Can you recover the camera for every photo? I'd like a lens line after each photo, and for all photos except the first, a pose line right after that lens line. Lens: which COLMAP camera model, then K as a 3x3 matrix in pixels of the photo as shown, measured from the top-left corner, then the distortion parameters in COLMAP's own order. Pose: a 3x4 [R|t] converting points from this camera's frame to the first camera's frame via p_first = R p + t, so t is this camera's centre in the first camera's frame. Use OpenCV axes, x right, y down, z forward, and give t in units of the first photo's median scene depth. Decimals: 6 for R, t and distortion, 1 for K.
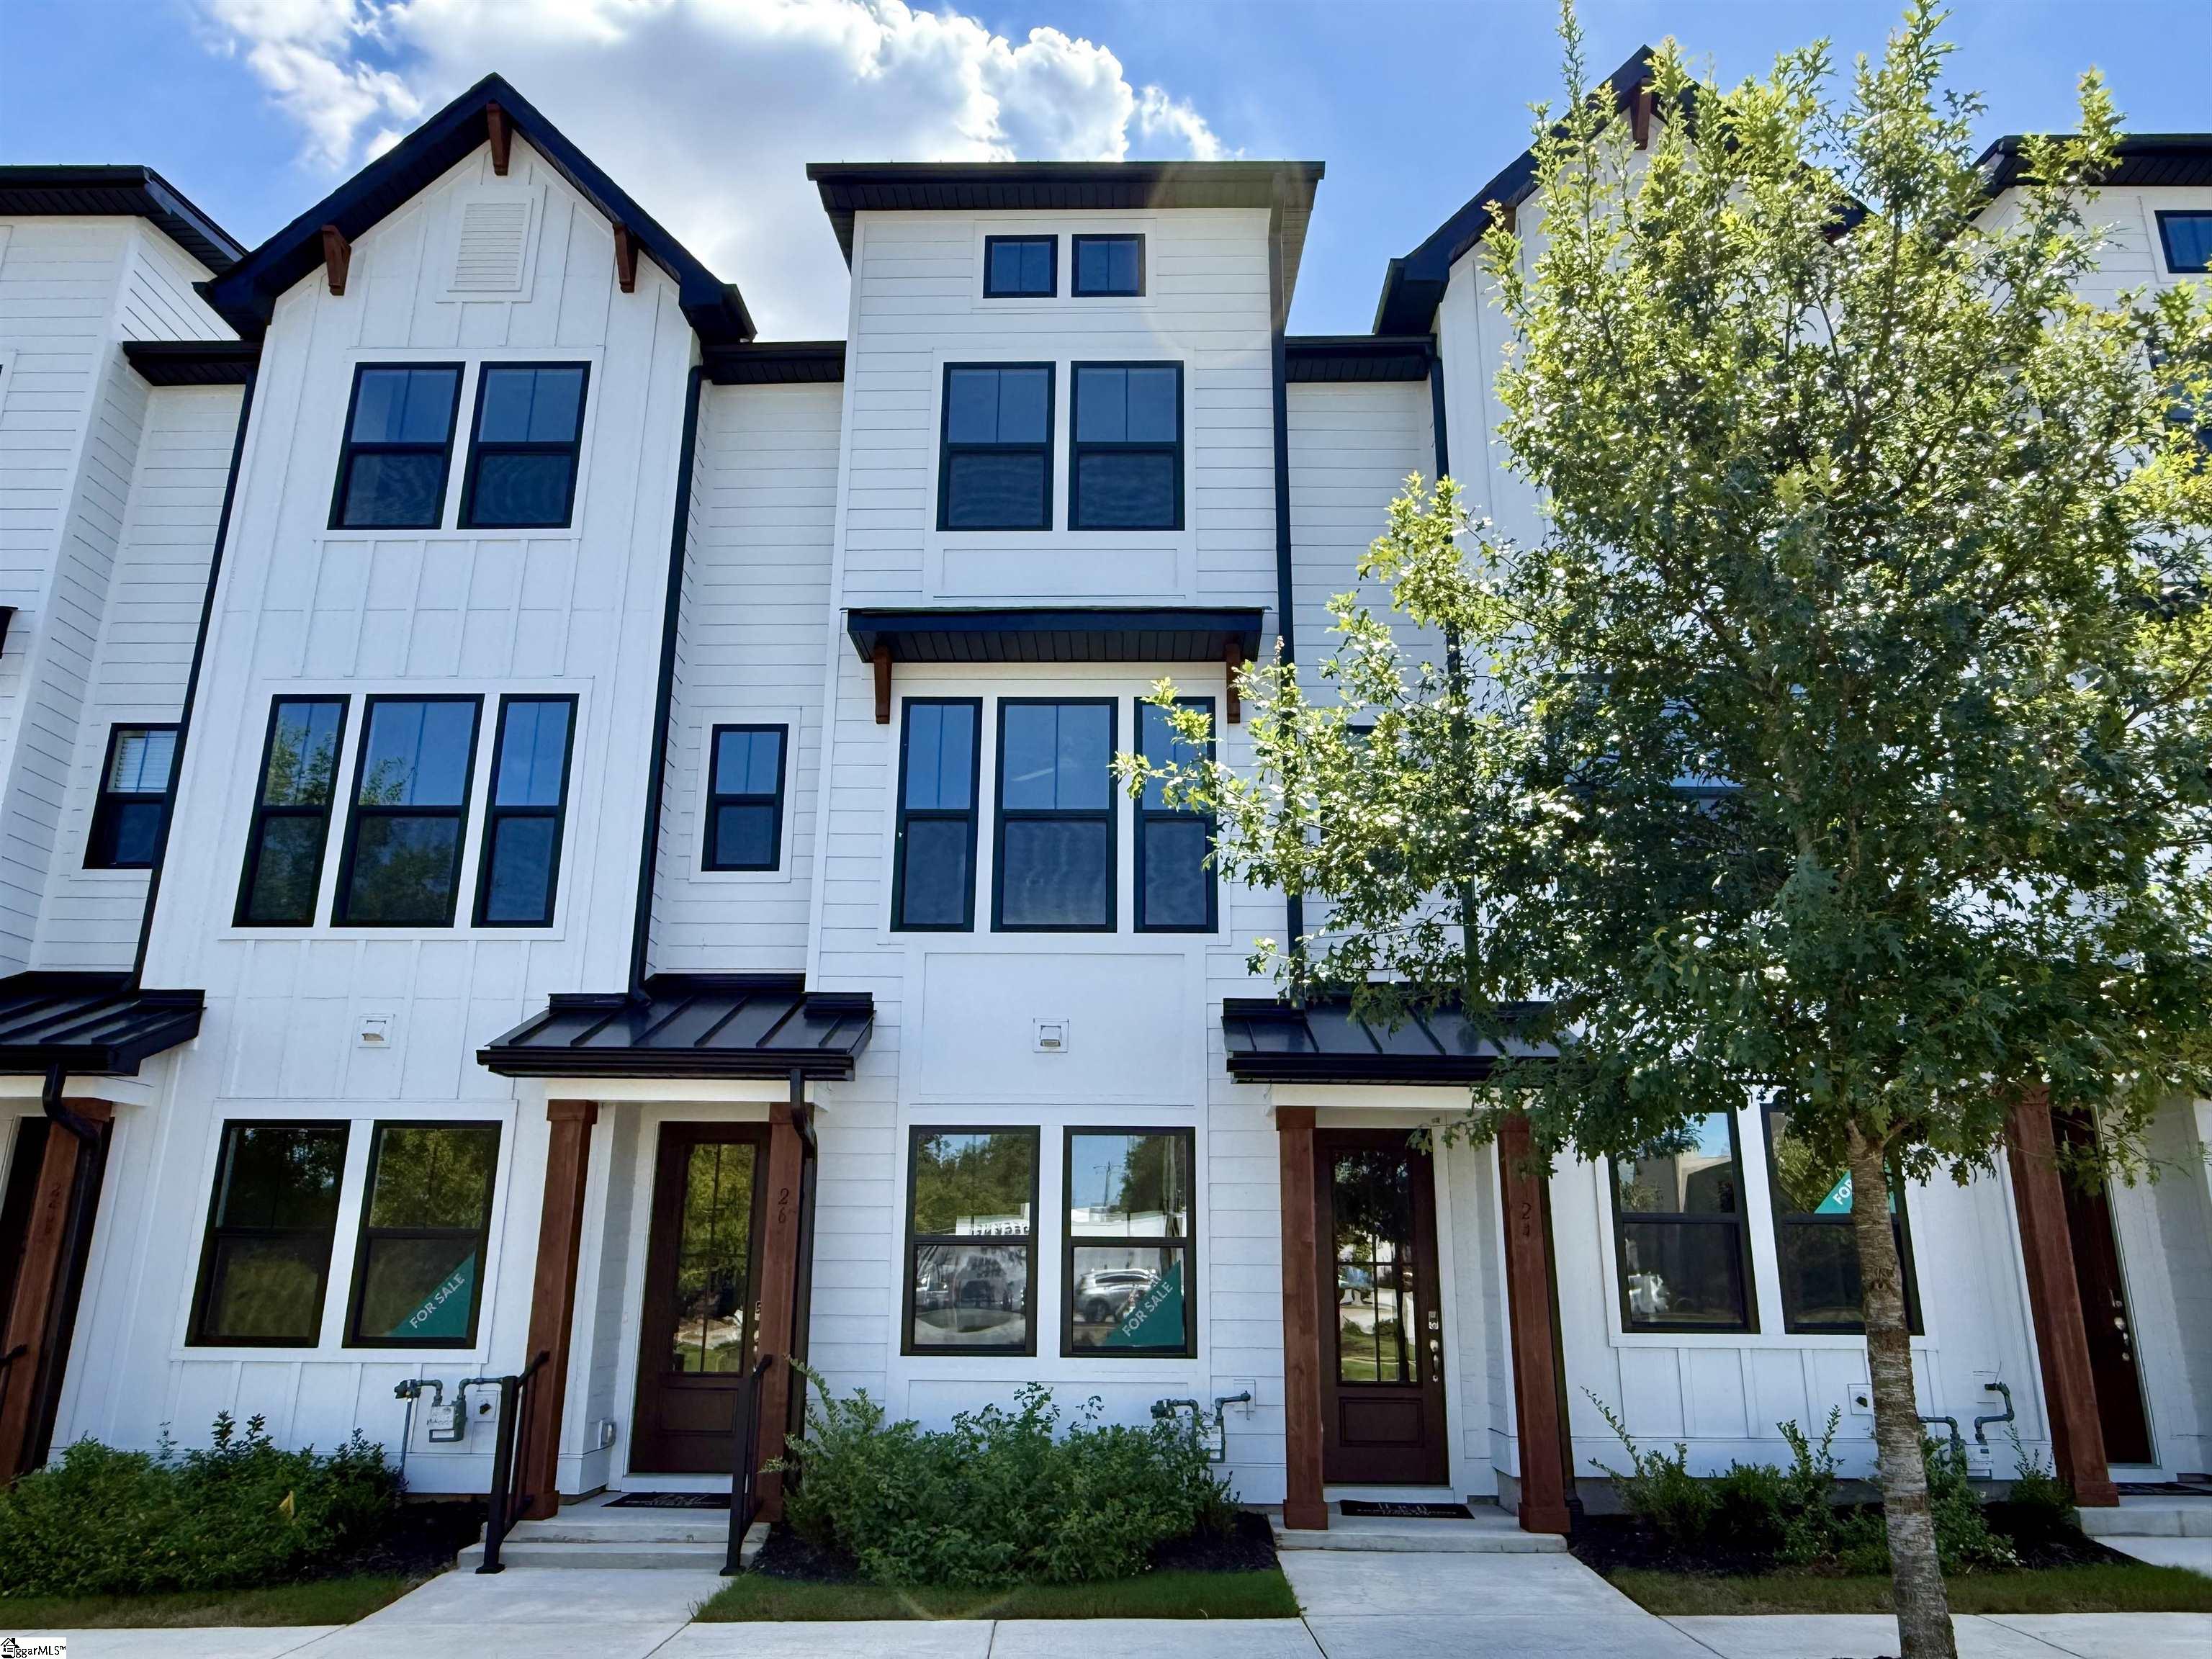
lens RADIAL K [[1544.2, 0, 1097.8], [0, 1544.2, 842.3], [0, 0, 1]] dist [0.001873, 0.005865]
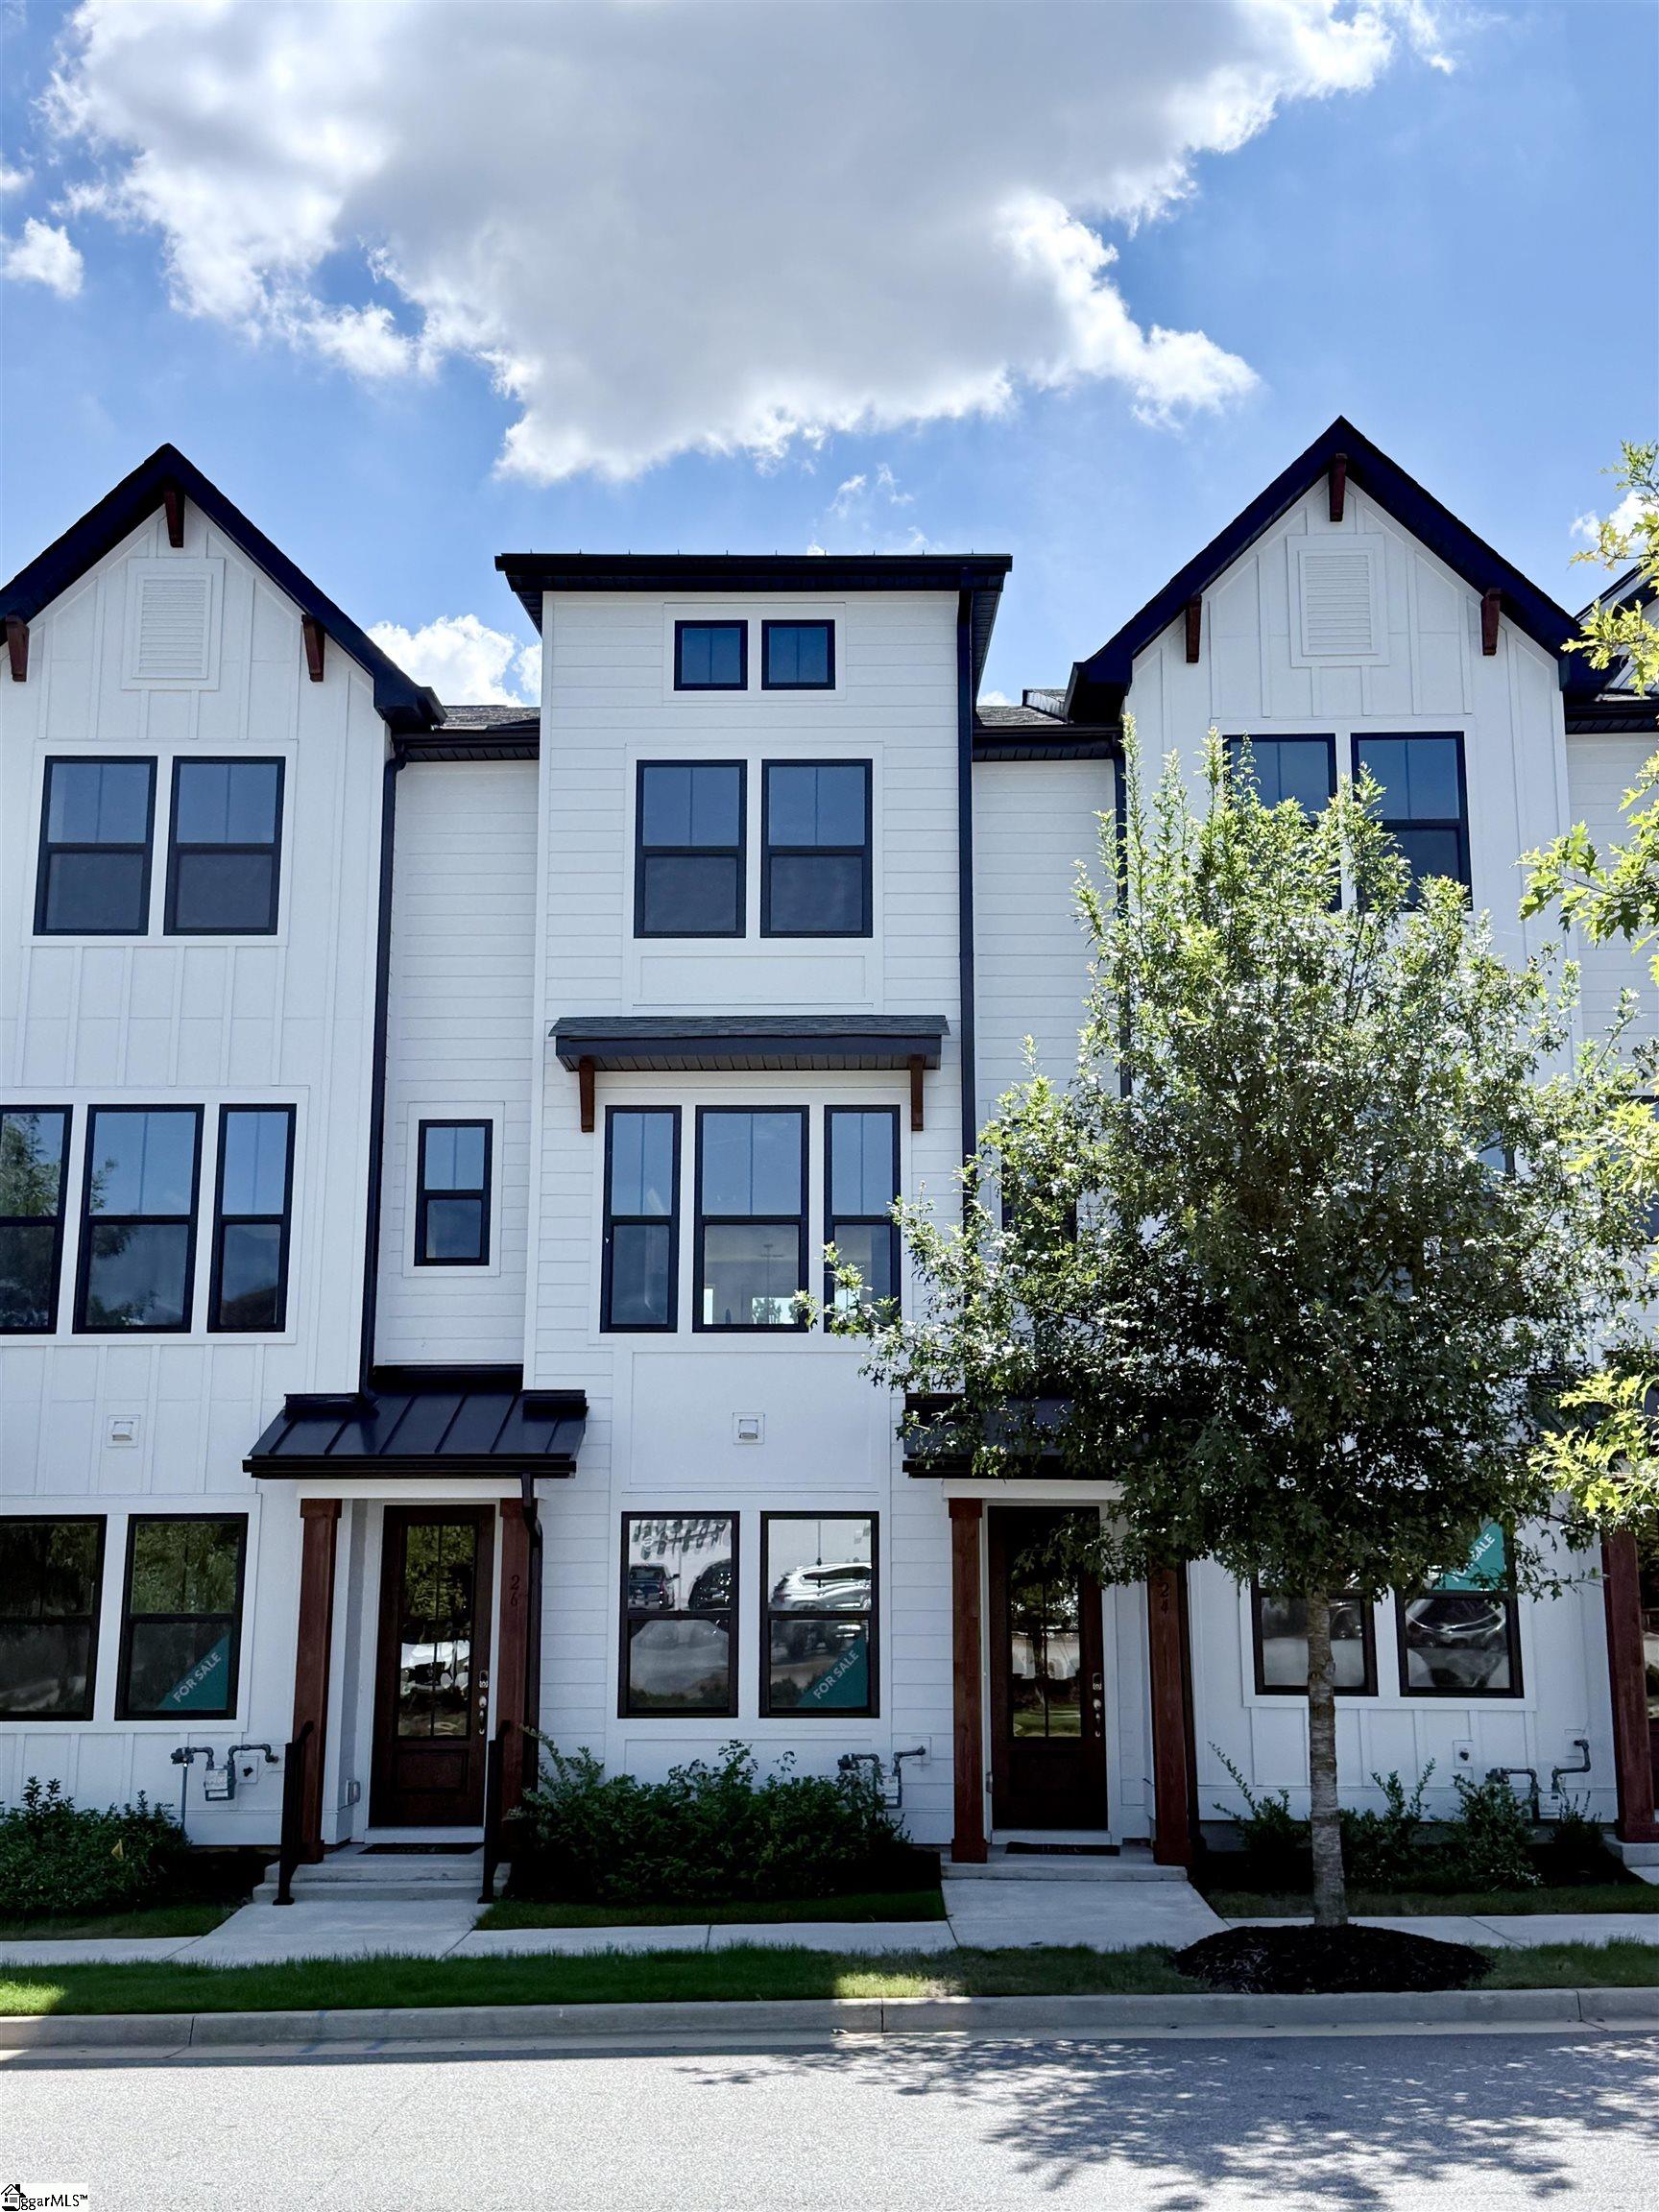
lens RADIAL K [[2462.5, 0, 829.5], [0, 2462.5, 1099.6], [0, 0, 1]] dist [0.125695, 0.000000]
pose [[0.999953, -0.006125, 0.007468, 0.015754], [0.005445, 0.996110, 0.087949, -0.262471], [-0.007978, -0.087905, 0.996097, -0.730018]]
